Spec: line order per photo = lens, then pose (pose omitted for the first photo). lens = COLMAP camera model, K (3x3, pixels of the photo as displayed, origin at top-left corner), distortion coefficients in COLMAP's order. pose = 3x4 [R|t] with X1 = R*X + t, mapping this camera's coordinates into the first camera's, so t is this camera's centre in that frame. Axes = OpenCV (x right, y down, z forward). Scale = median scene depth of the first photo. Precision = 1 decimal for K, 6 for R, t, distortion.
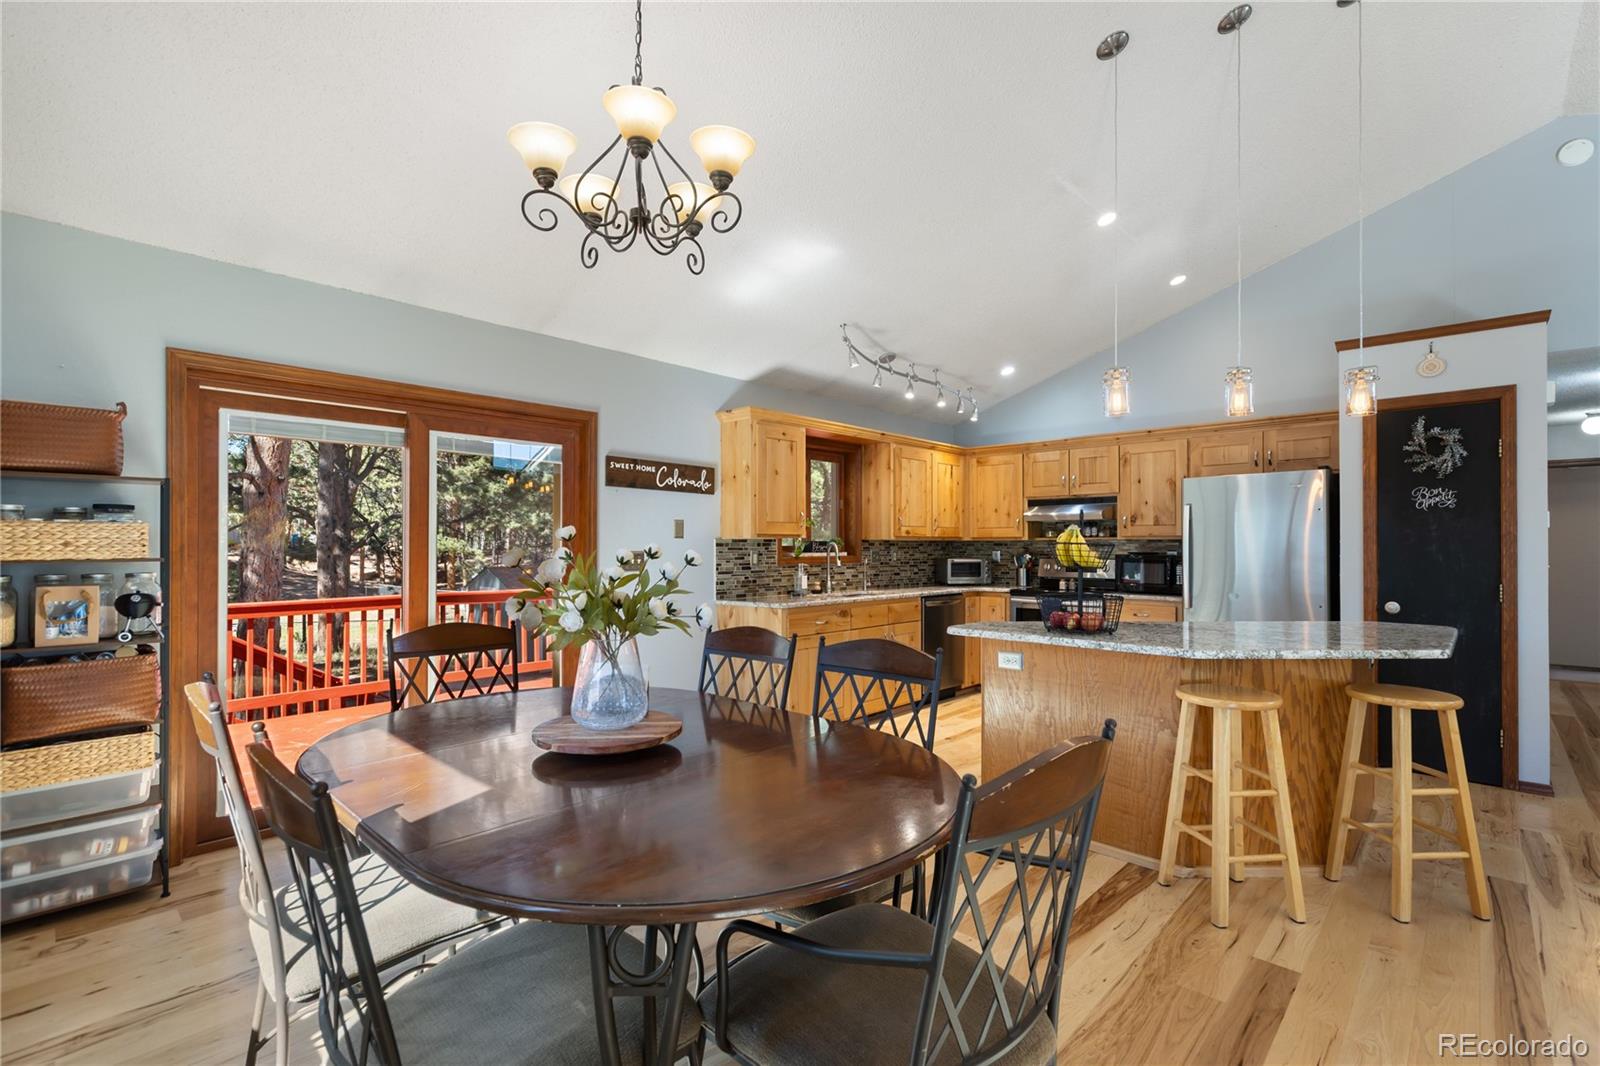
lens RADIAL K [[728.6, 0, 804.7], [0, 728.6, 540.3], [0, 0, 1]] dist [0.011480, -0.000666]
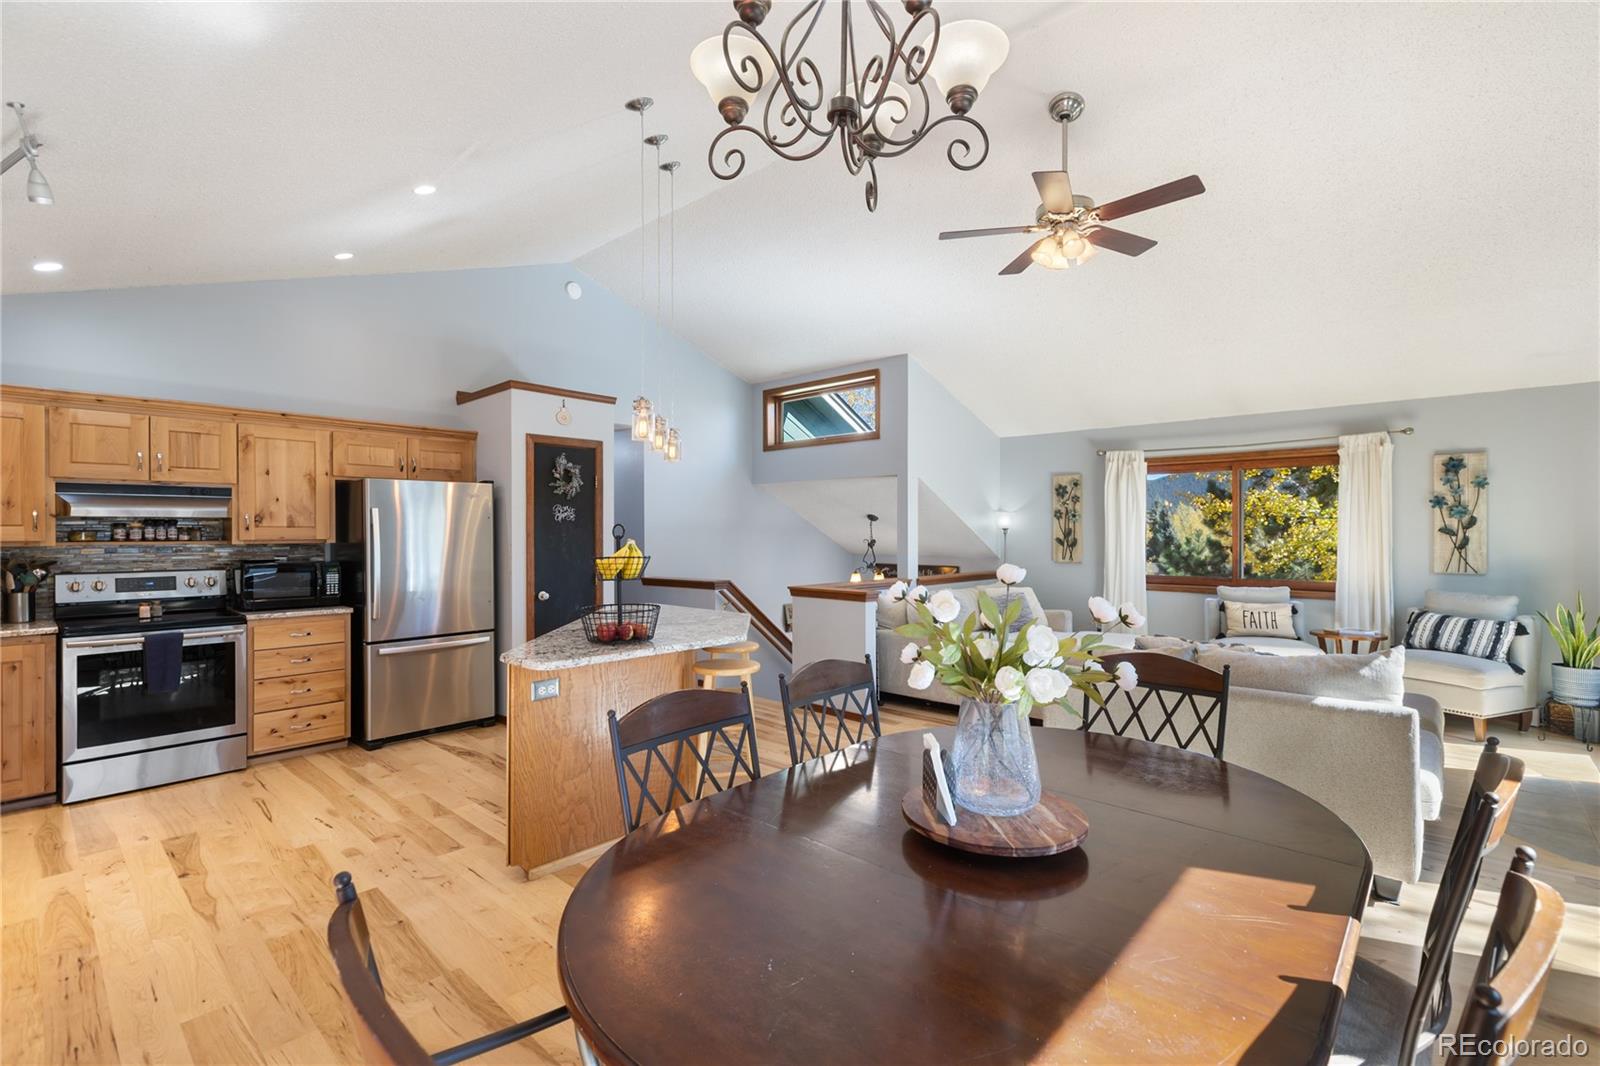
lens RADIAL K [[728.6, 0, 808.2], [0, 728.6, 533.4], [0, 0, 1]] dist [0.011480, -0.000666]
pose [[-0.018221, -0.003771, 0.999827, -0.424249], [-0.007078, 0.999968, 0.003642, -0.022823], [-0.999809, -0.007010, -0.018247, 0.464316]]
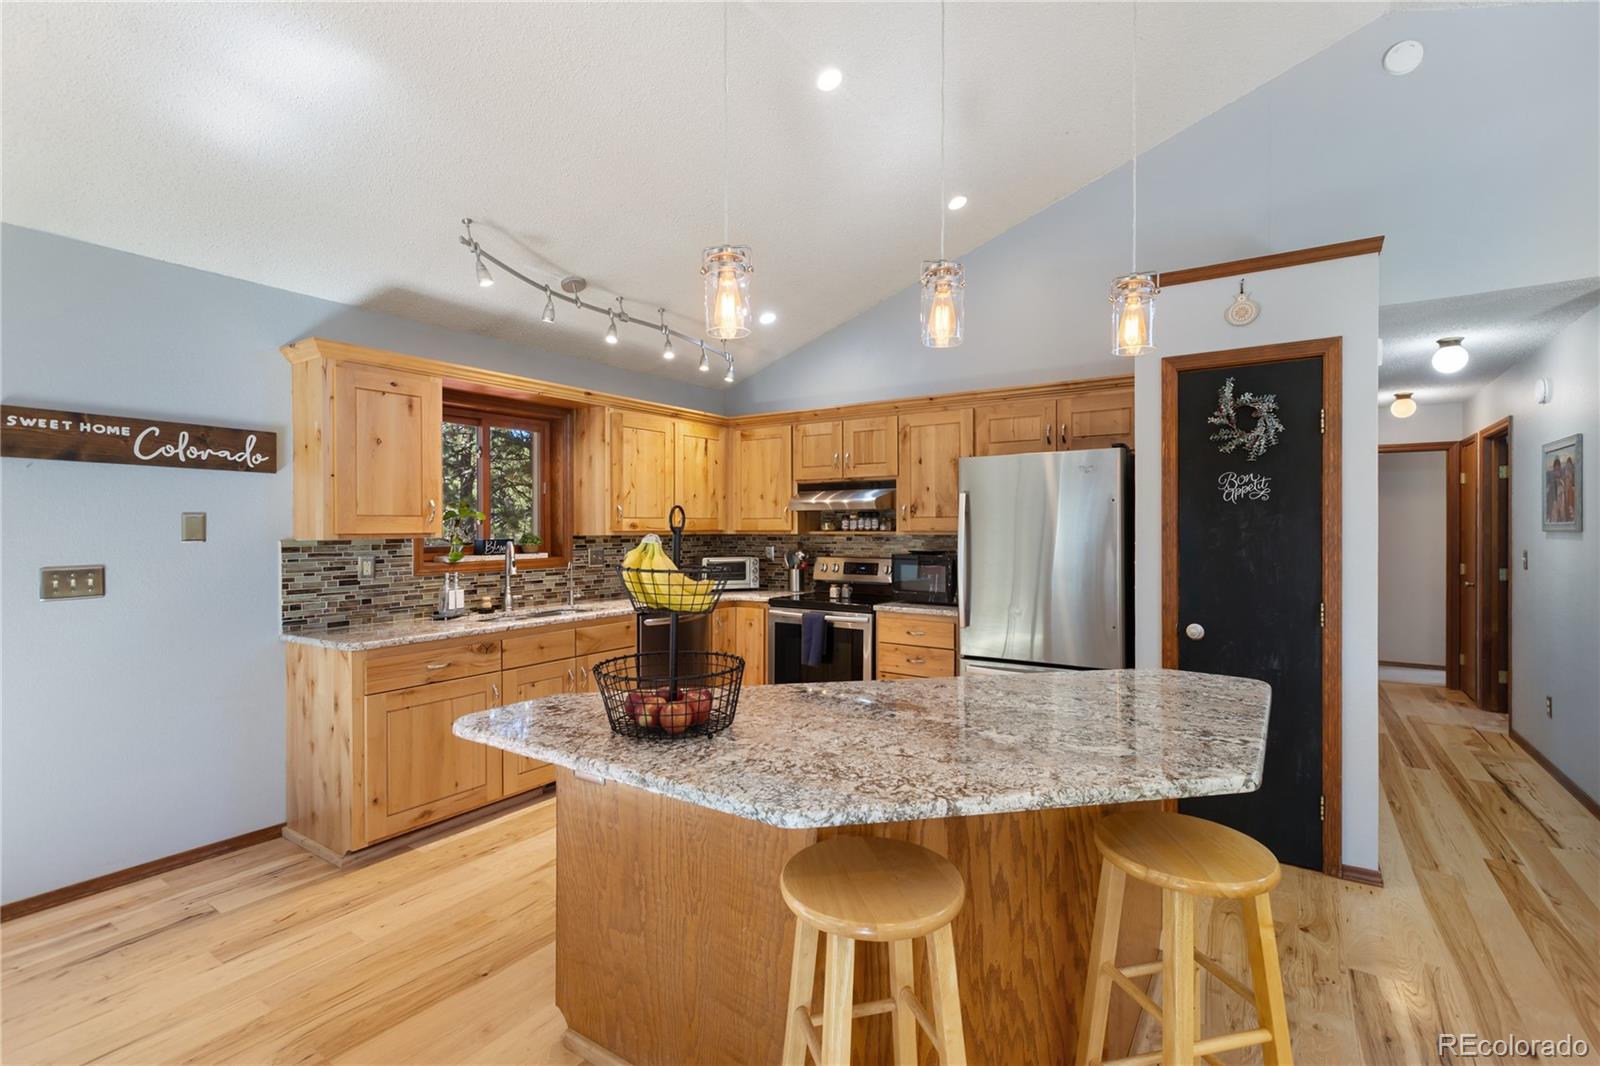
lens RADIAL K [[728.6, 0, 809.5], [0, 728.6, 527.6], [0, 0, 1]] dist [0.011480, -0.000666]
pose [[0.986850, -0.003068, 0.161610, 0.240208], [0.001458, 0.999948, 0.010082, -0.019635], [-0.161633, -0.009714, 0.986803, 0.269576]]
